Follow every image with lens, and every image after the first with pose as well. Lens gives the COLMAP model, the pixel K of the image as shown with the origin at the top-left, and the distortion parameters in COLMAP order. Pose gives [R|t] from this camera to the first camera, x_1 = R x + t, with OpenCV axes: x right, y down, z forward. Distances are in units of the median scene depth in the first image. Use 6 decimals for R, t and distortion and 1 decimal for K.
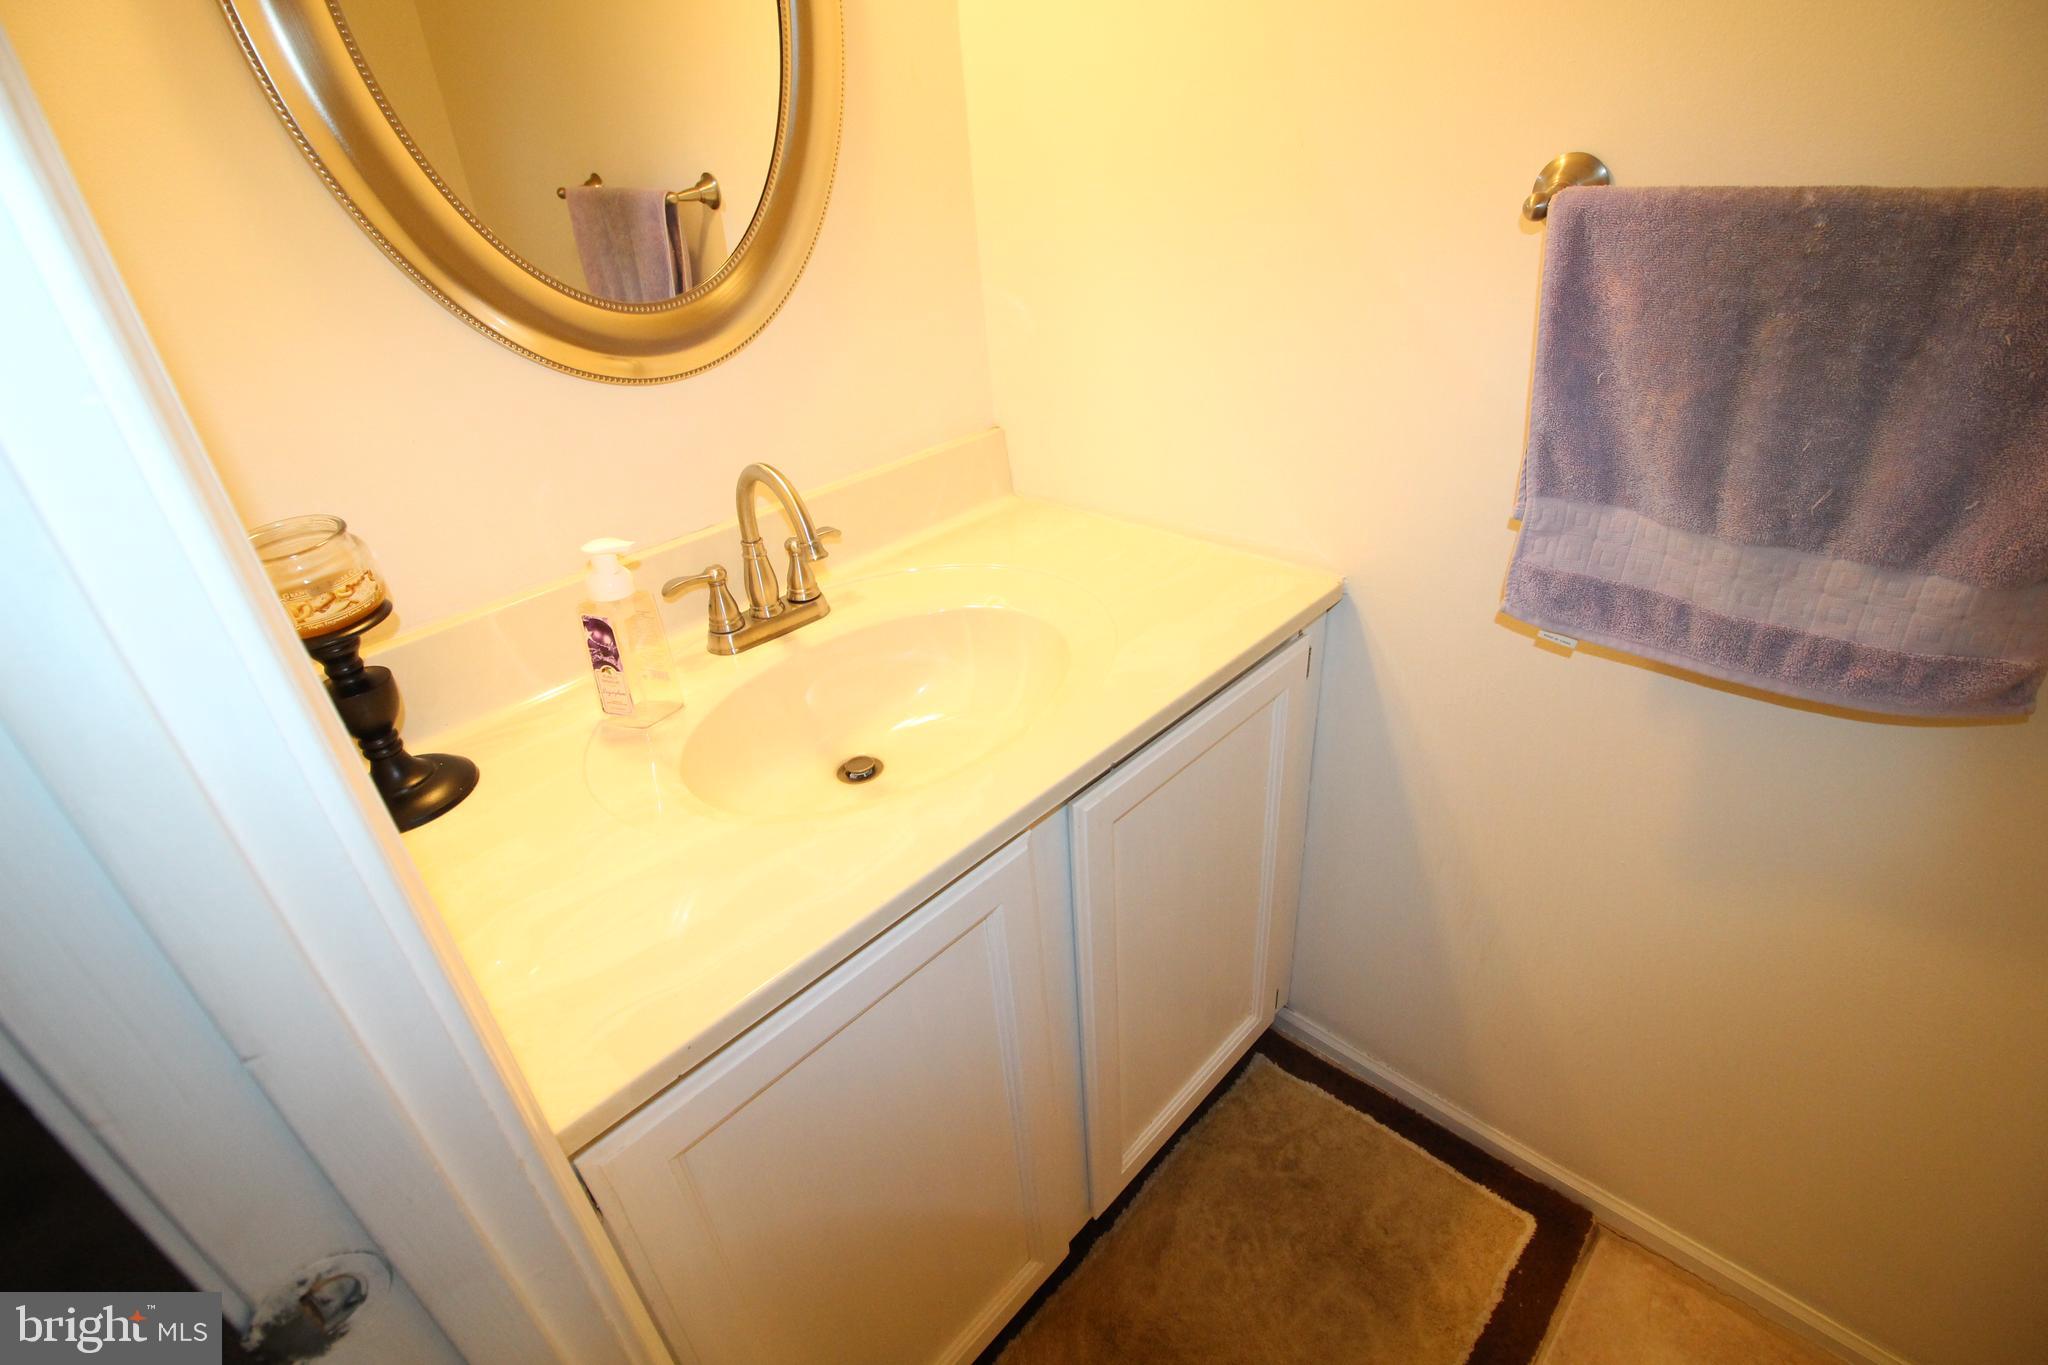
lens RADIAL K [[940.7, 0, 1022.3], [0, 940.7, 671.4], [0, 0, 1]] dist [-0.028917, -0.002072]
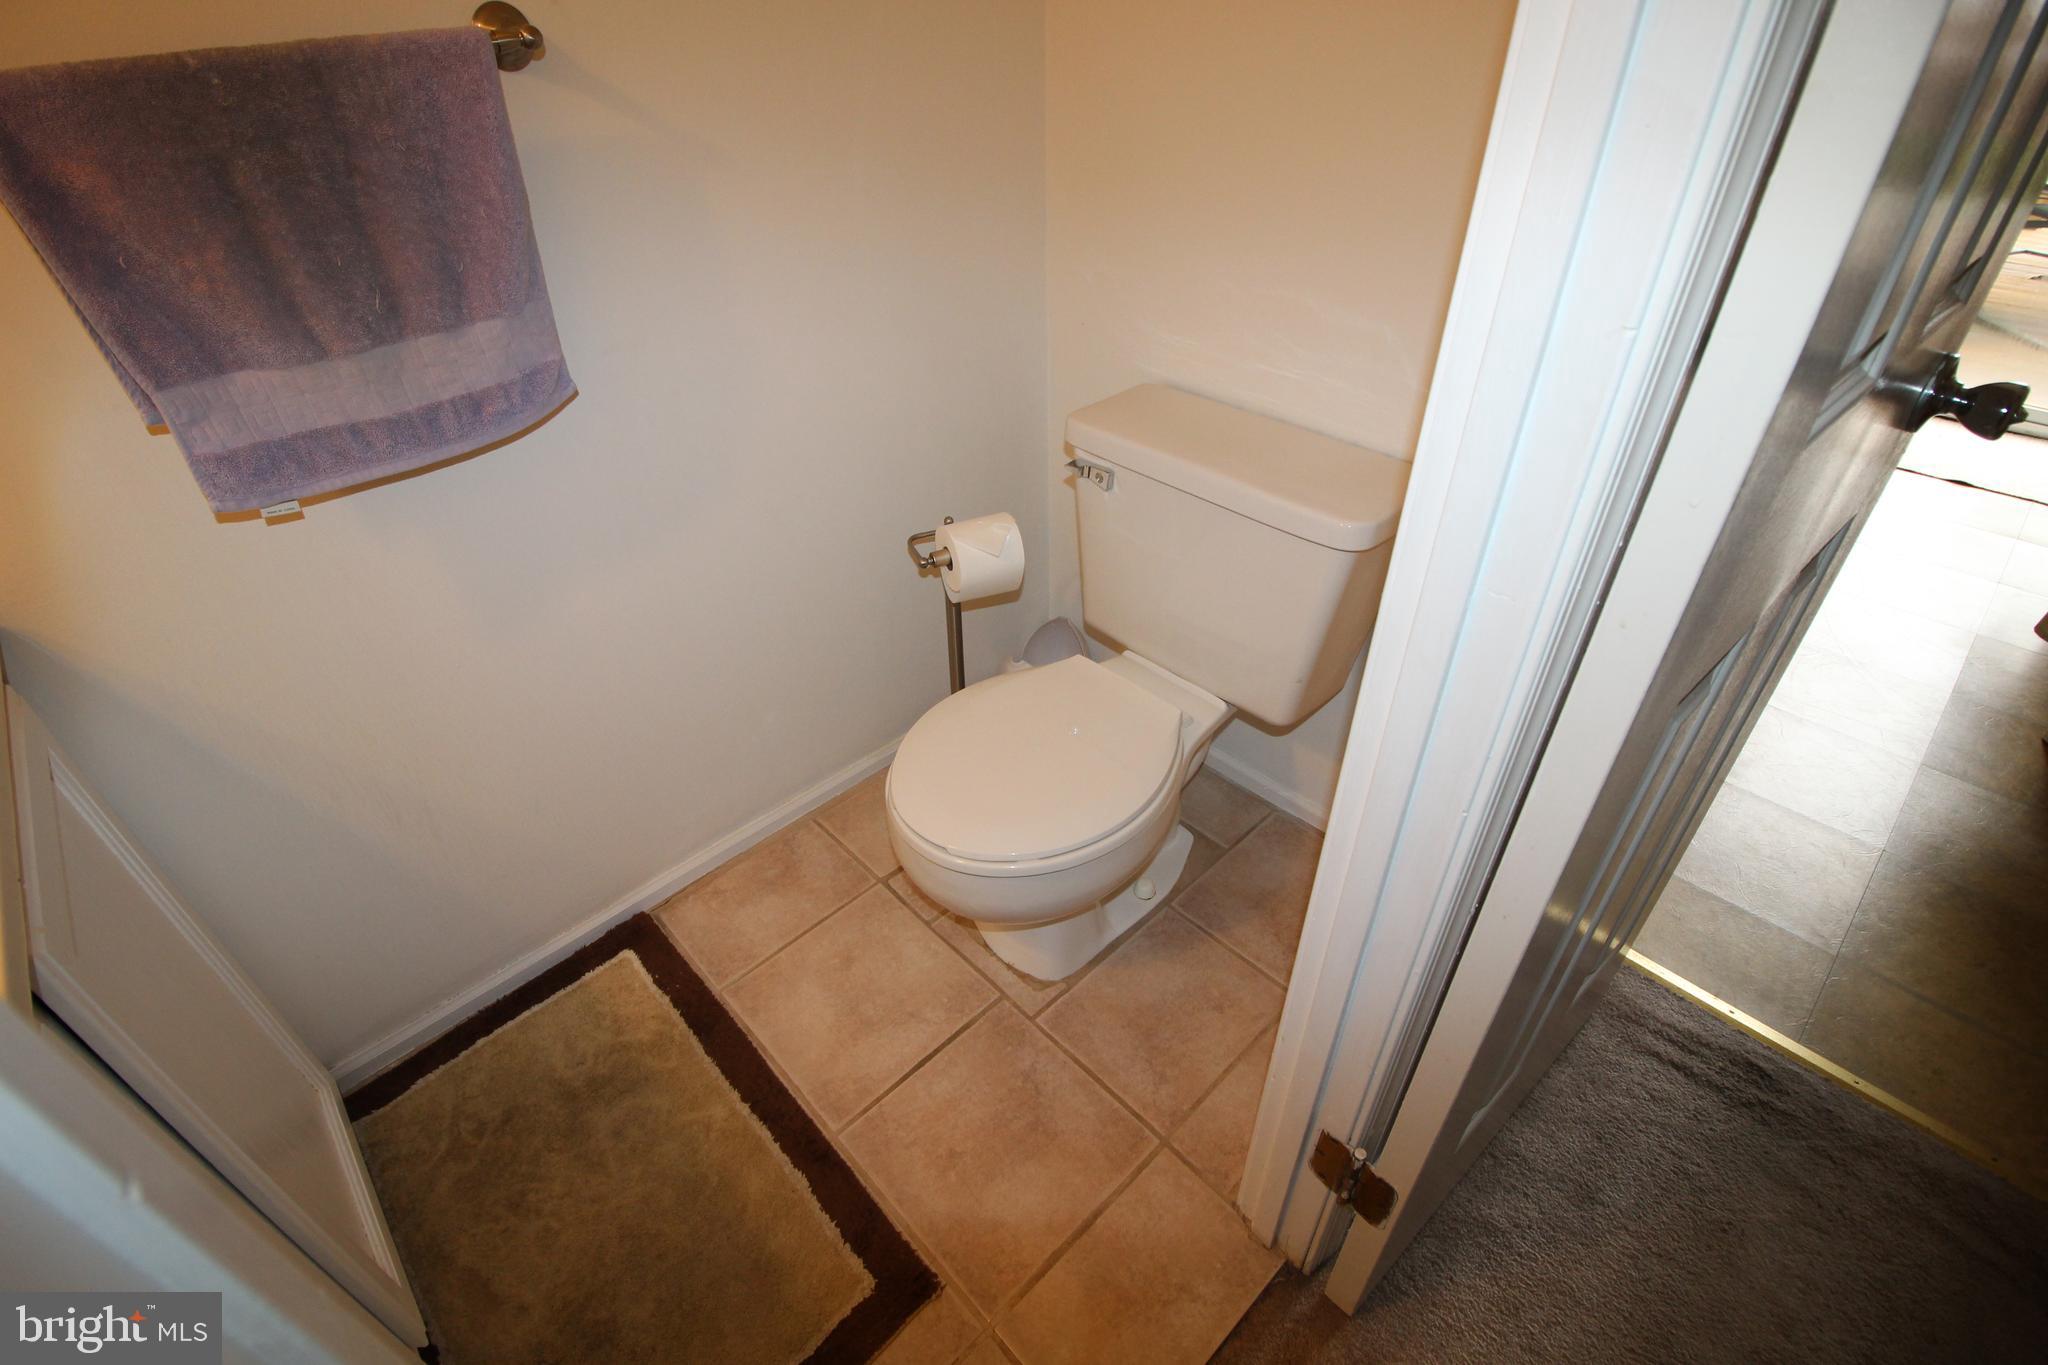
lens RADIAL K [[940.7, 0, 1025.3], [0, 940.7, 685.7], [0, 0, 1]] dist [-0.028917, -0.002072]
pose [[0.039121, -0.546949, 0.836252, -0.278205], [0.510245, 0.730492, 0.453907, 0.050360], [-0.859139, 0.408936, 0.307655, 0.028491]]
